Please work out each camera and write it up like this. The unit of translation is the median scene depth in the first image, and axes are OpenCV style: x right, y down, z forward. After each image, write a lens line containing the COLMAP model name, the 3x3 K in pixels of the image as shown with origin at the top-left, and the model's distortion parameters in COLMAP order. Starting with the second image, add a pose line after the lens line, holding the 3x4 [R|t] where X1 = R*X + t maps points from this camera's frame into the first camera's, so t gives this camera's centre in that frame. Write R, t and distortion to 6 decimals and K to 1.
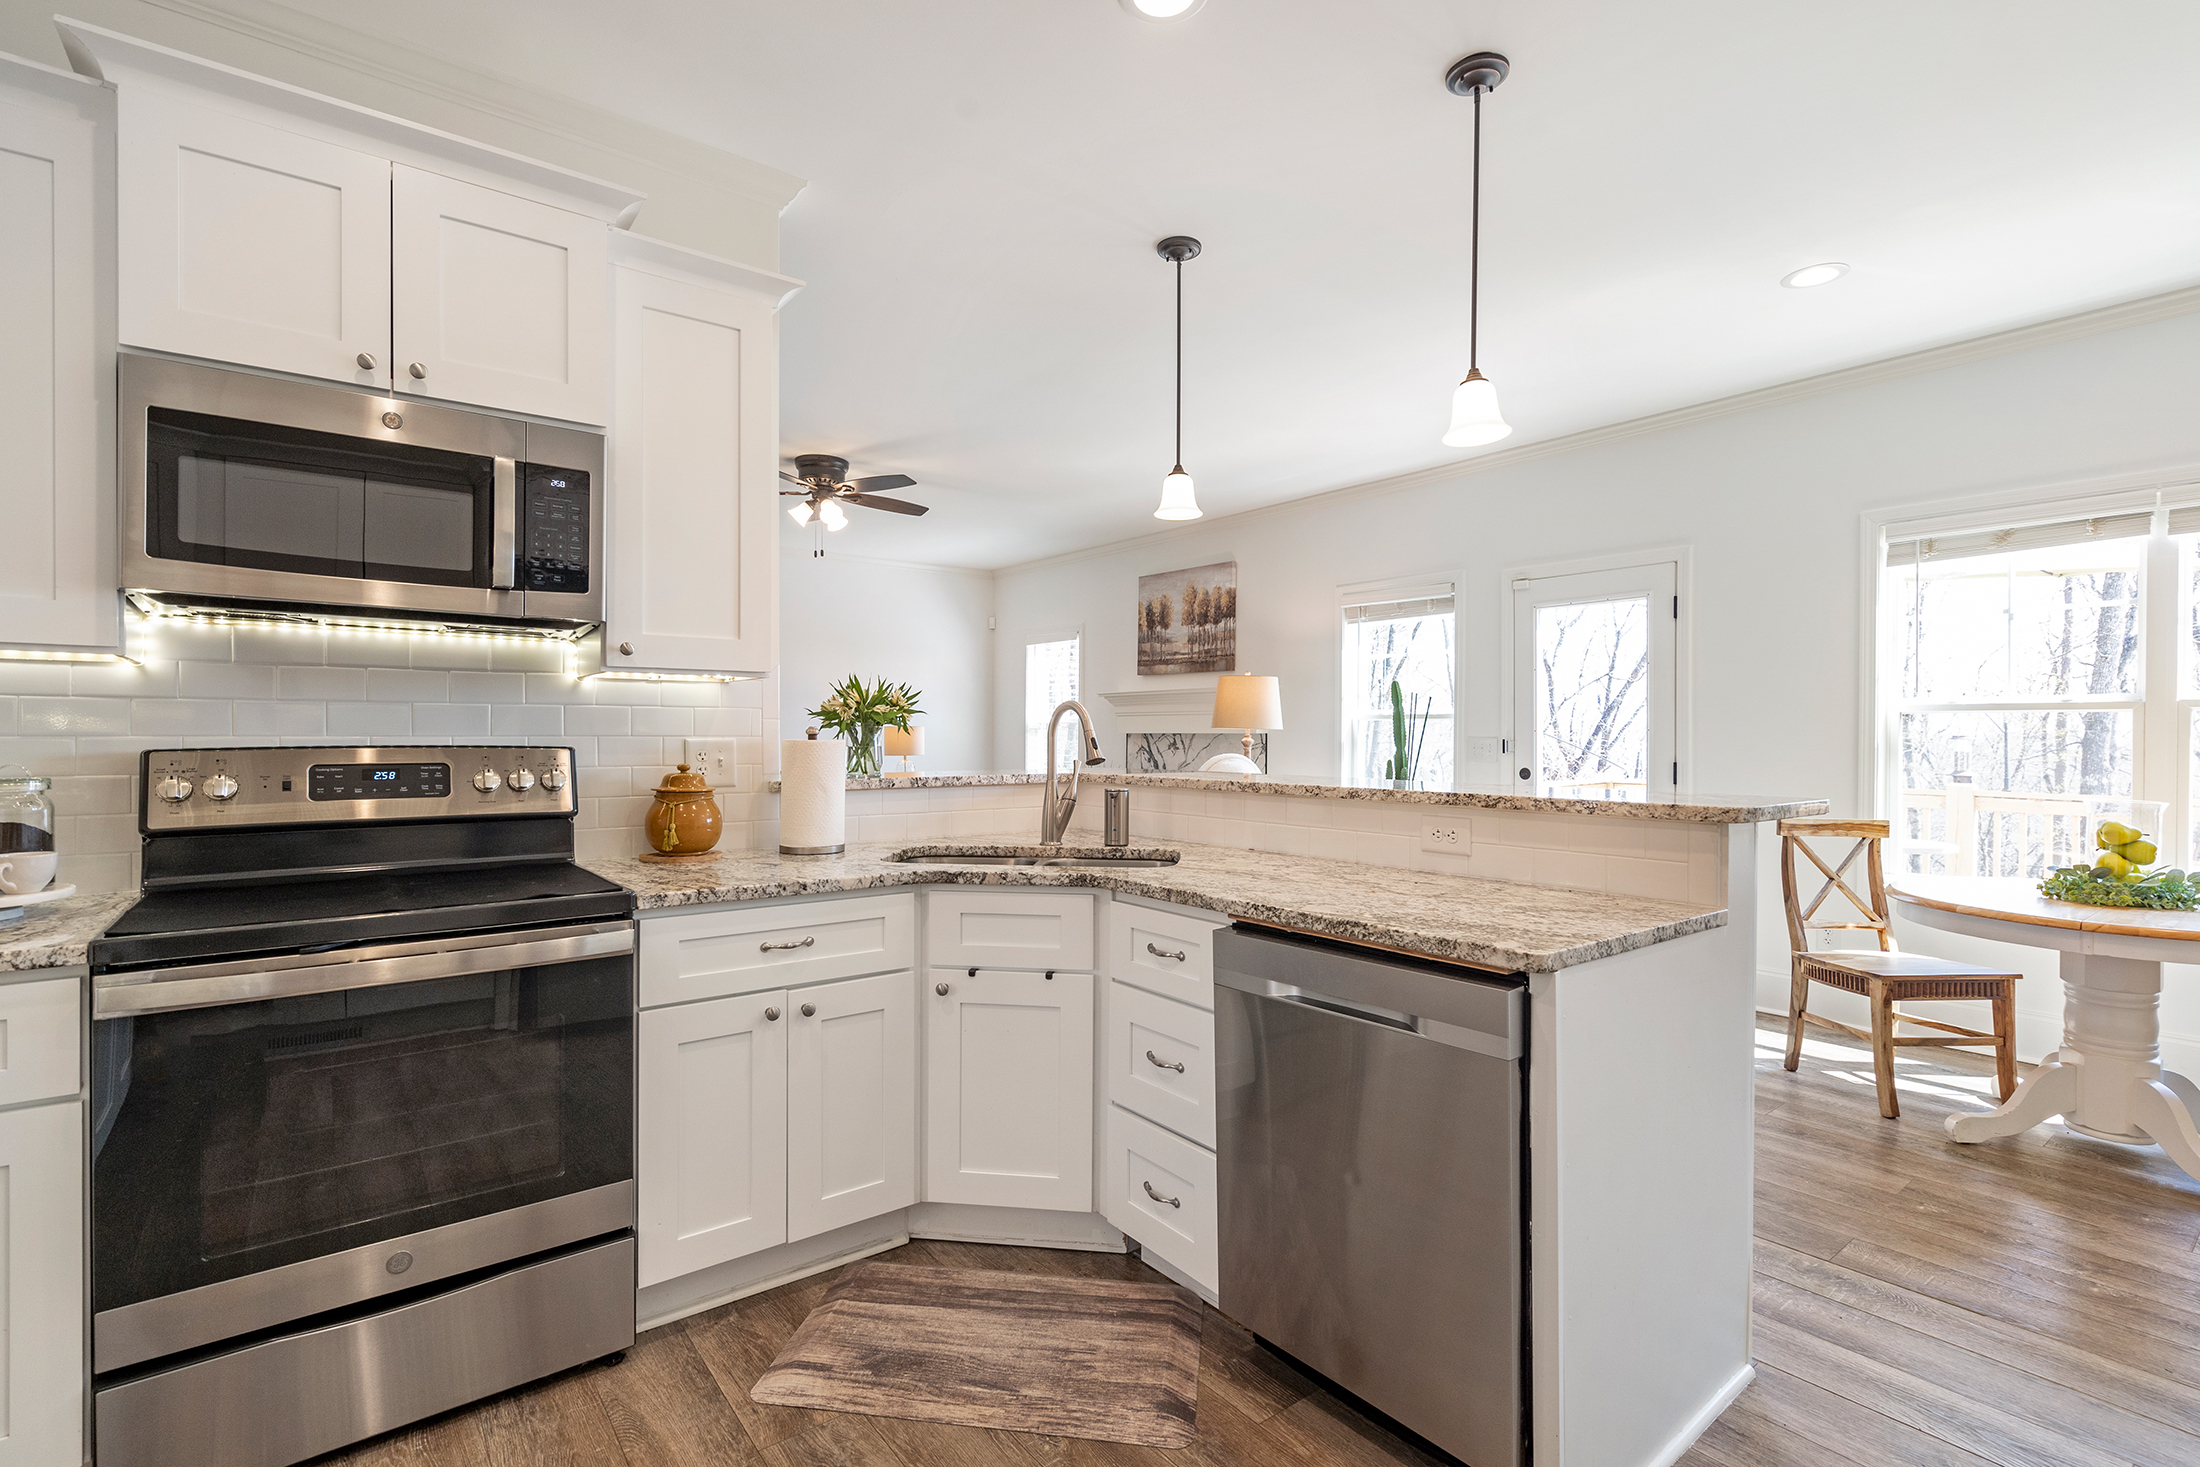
lens RADIAL K [[1000.4, 0, 1094.2], [0, 1000.4, 736.8], [0, 0, 1]] dist [-0.000028, 0.000274]
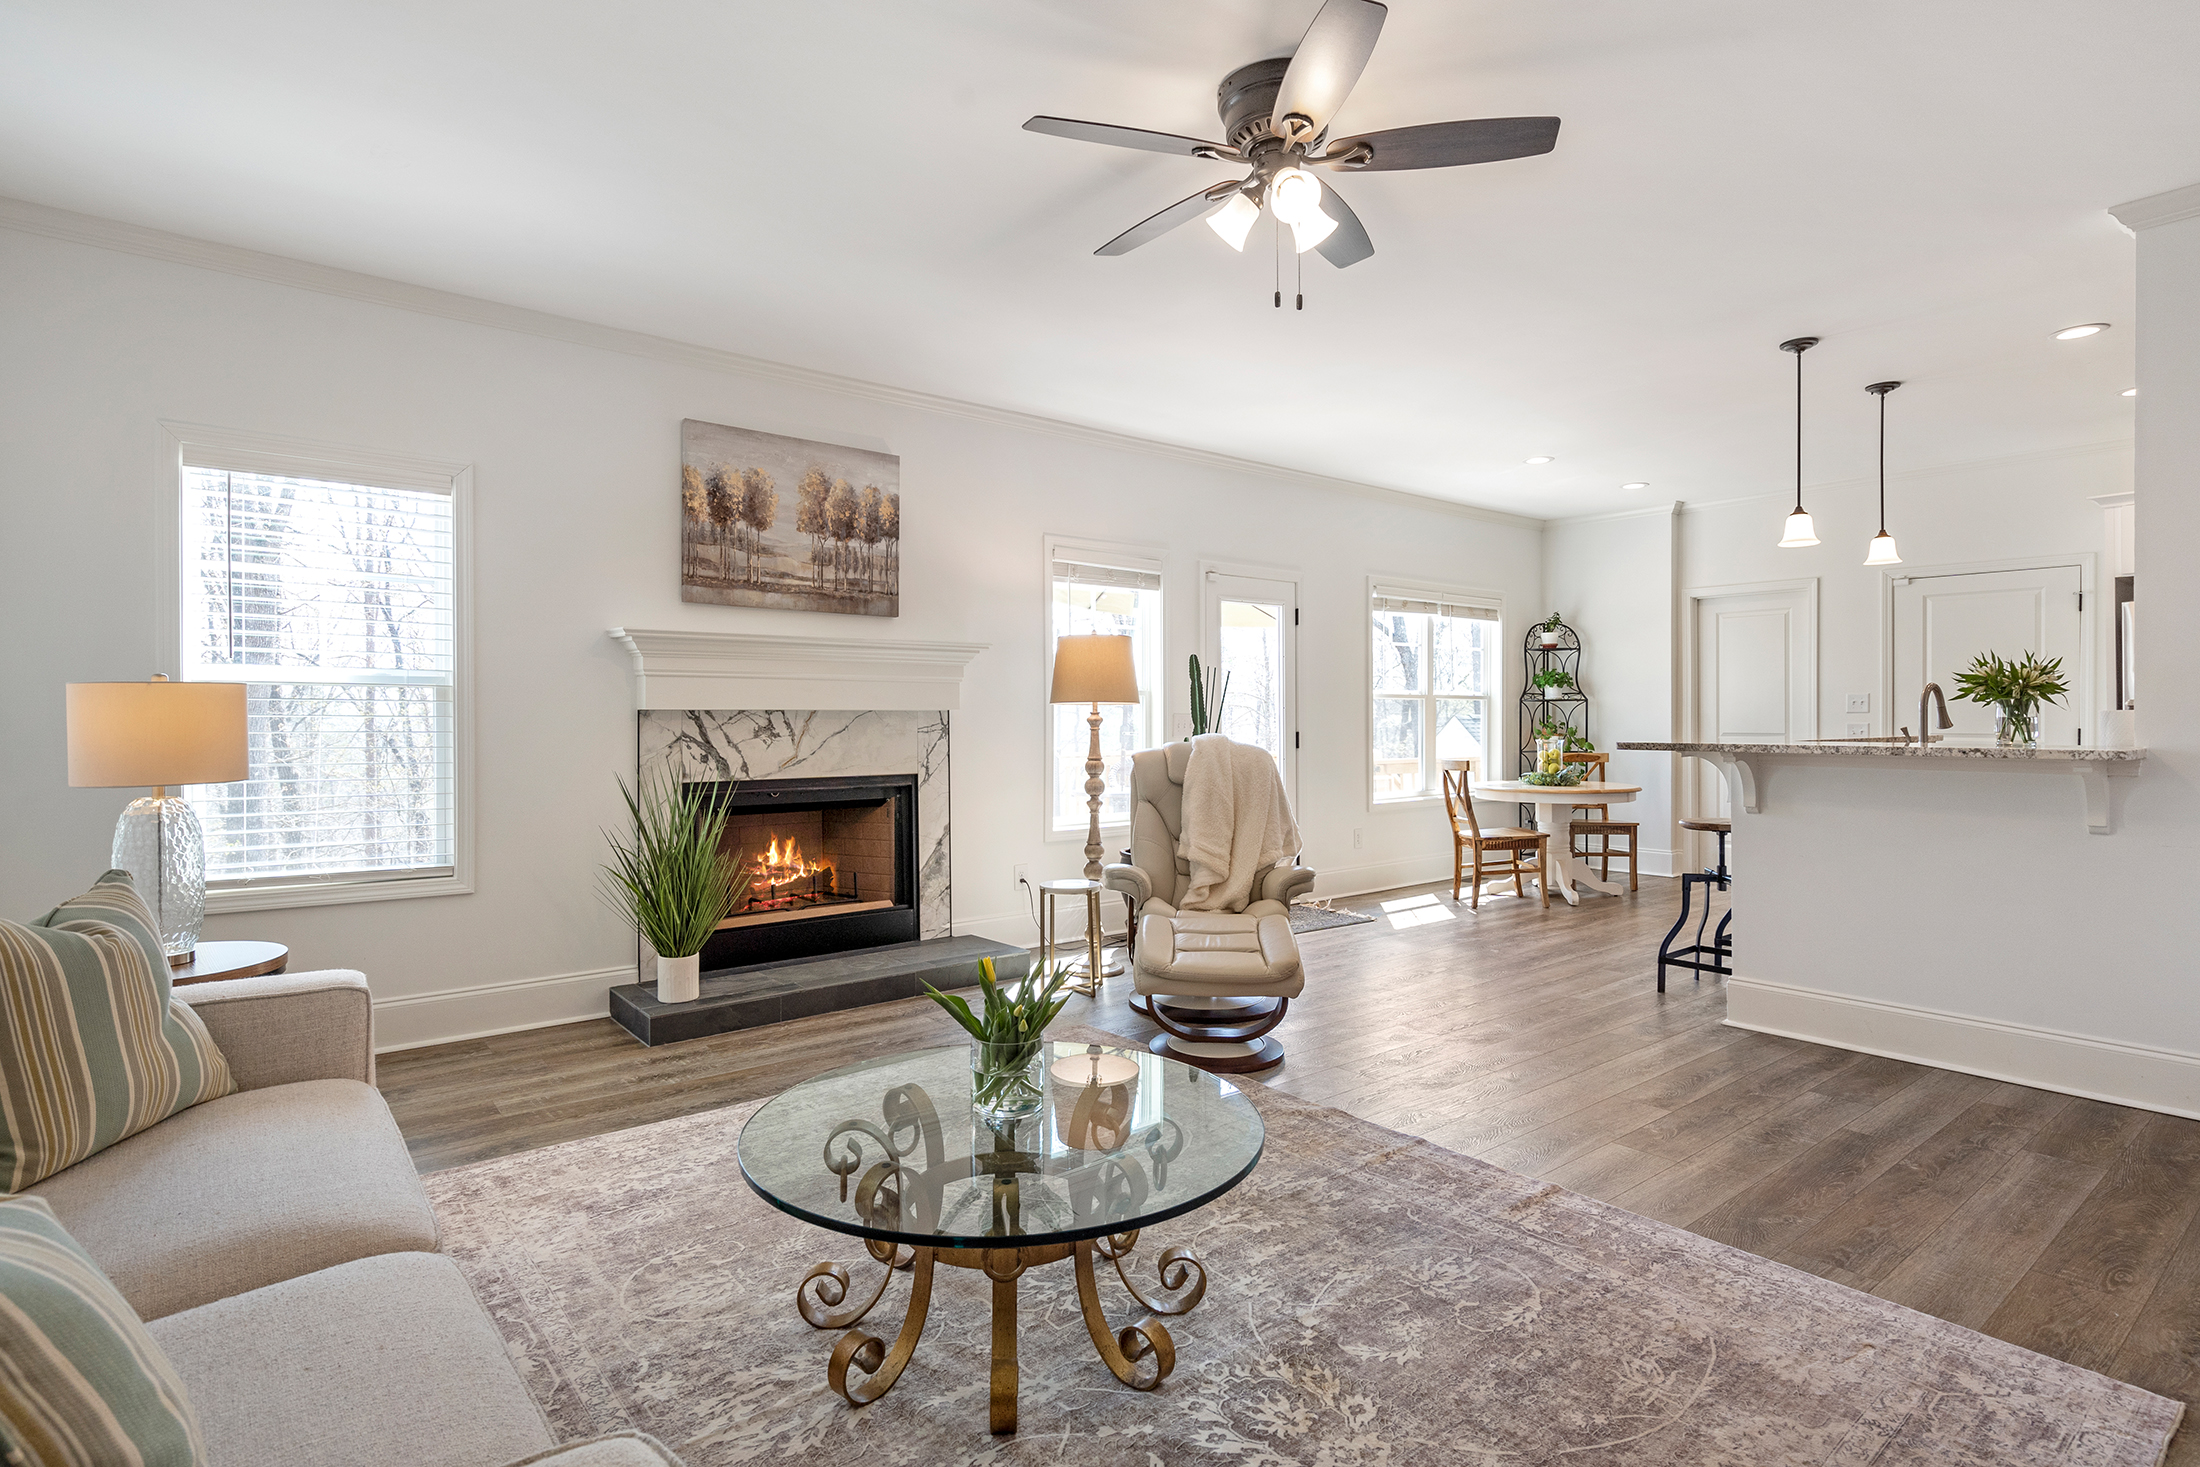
lens RADIAL K [[1101.7, 0, 1095.4], [0, 1101.7, 730.3], [0, 0, 1]] dist [0.000733, 0.000318]
pose [[-0.018802, -0.013177, 0.999736, -1.490949], [0.006838, 0.999888, 0.013307, 0.002881], [-0.999800, 0.007087, -0.018710, 2.143332]]
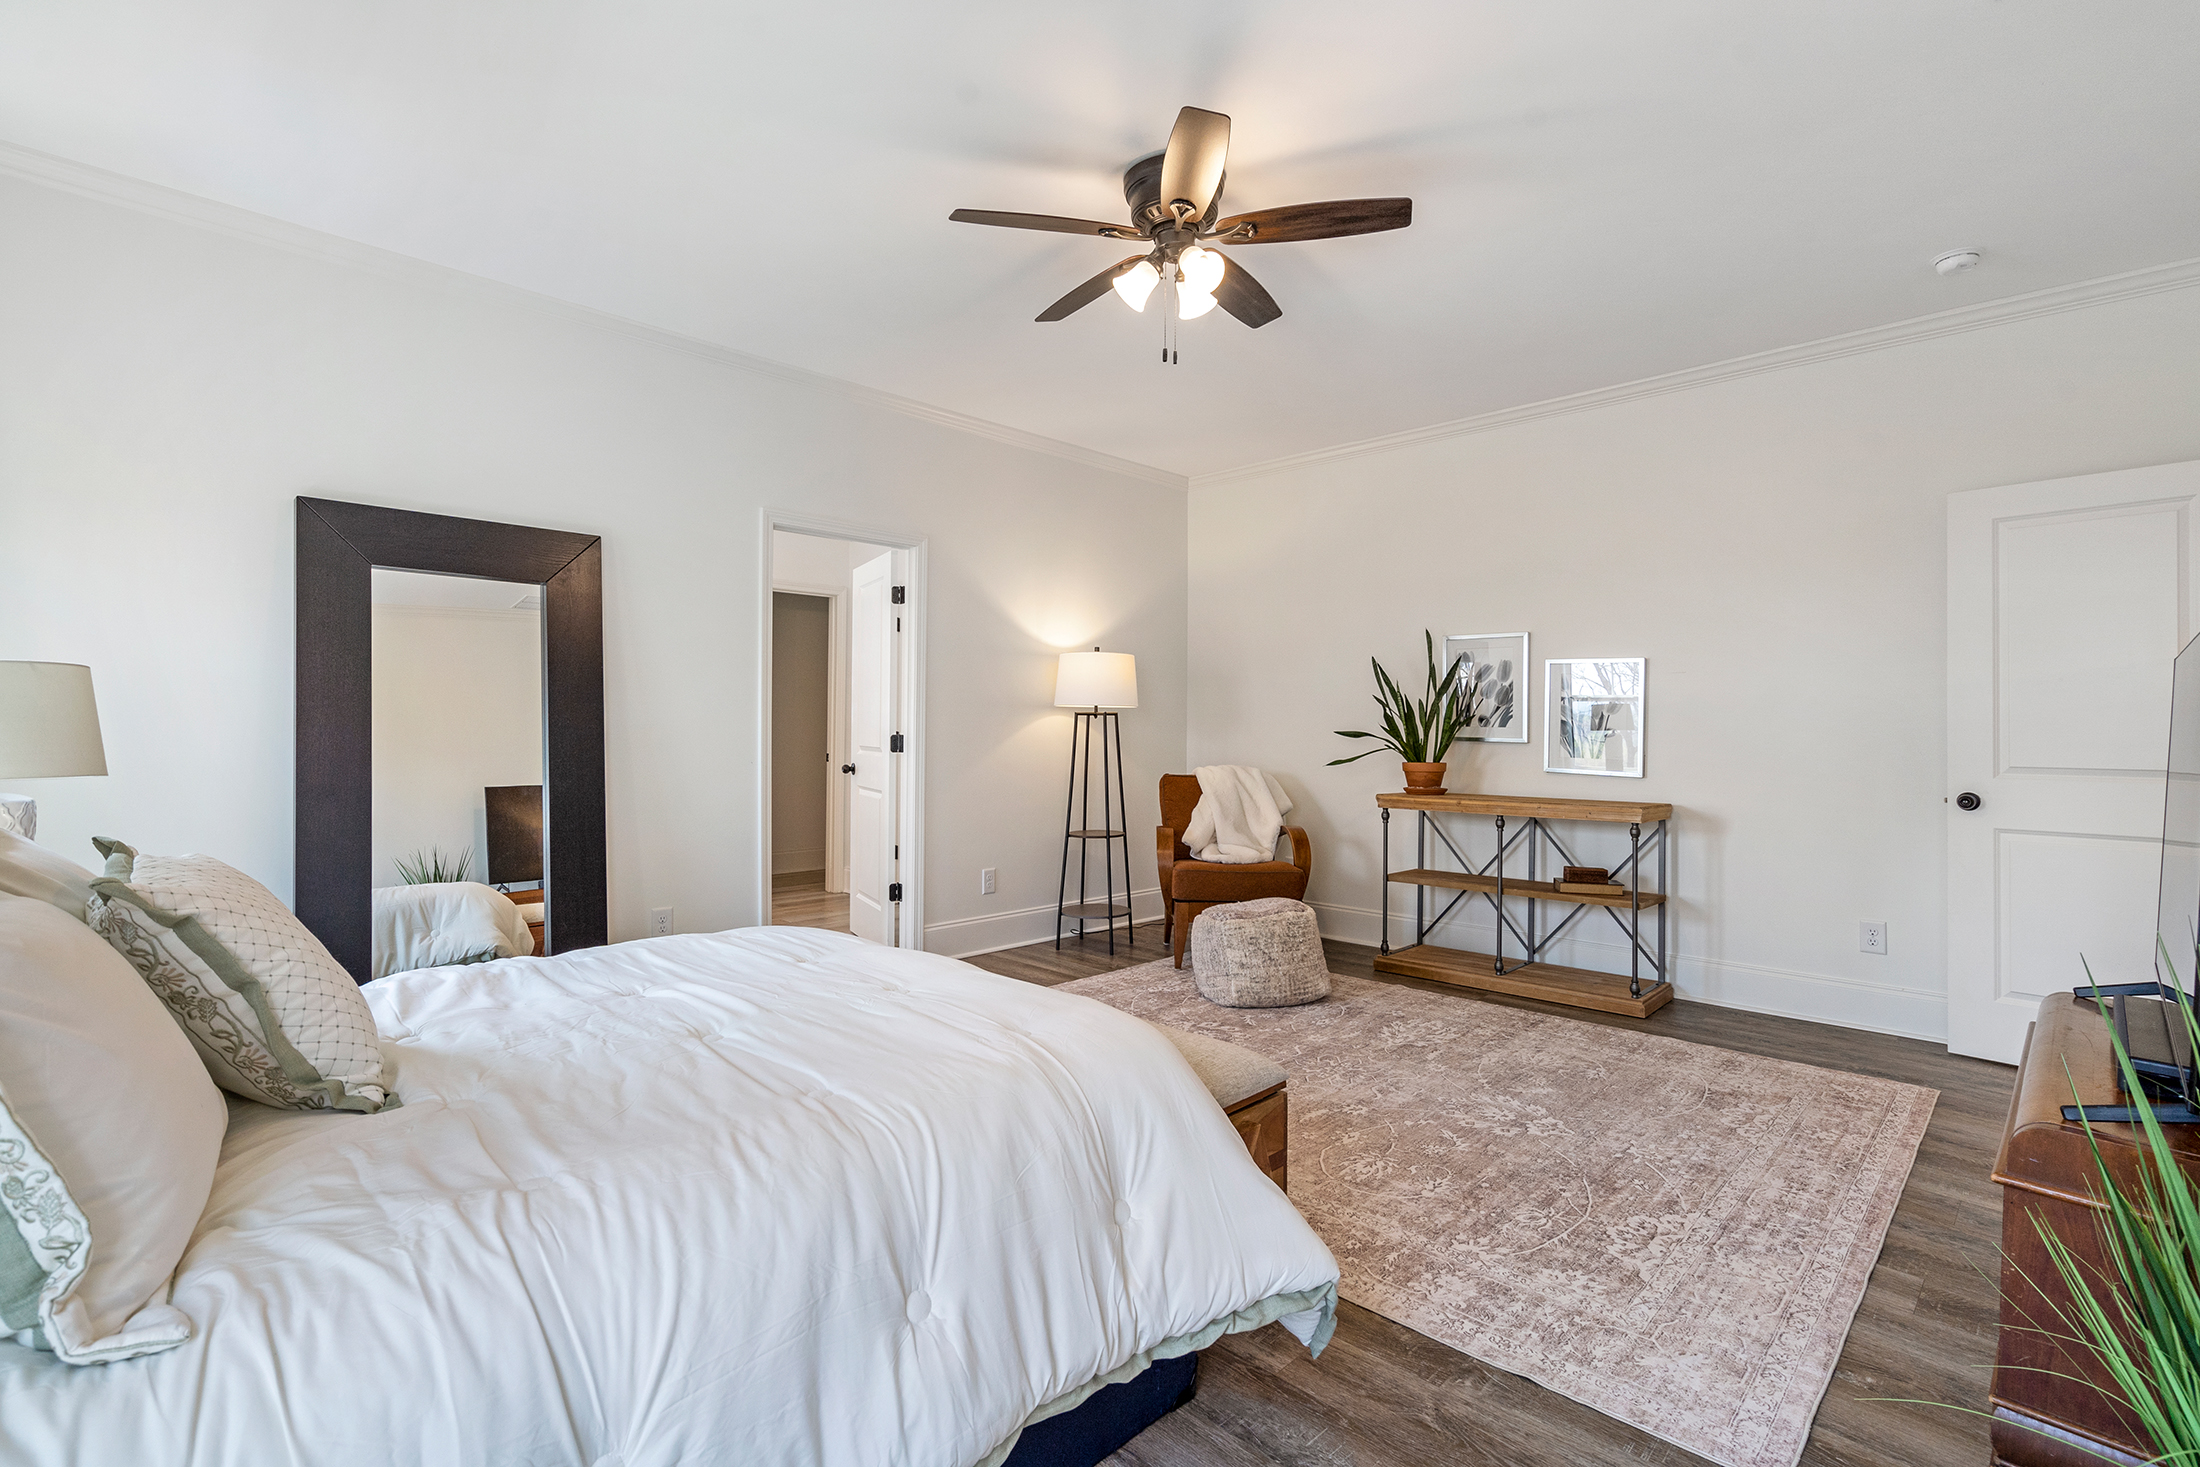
lens RADIAL K [[1000.4, 0, 1094.2], [0, 1000.4, 736.8], [0, 0, 1]] dist [-0.000028, 0.000274]
pose [[0.128527, 0.002363, -0.991703, 0.490138], [-0.008754, 0.999961, 0.001249, 0.020082], [0.991667, 0.008521, 0.128543, 1.695096]]
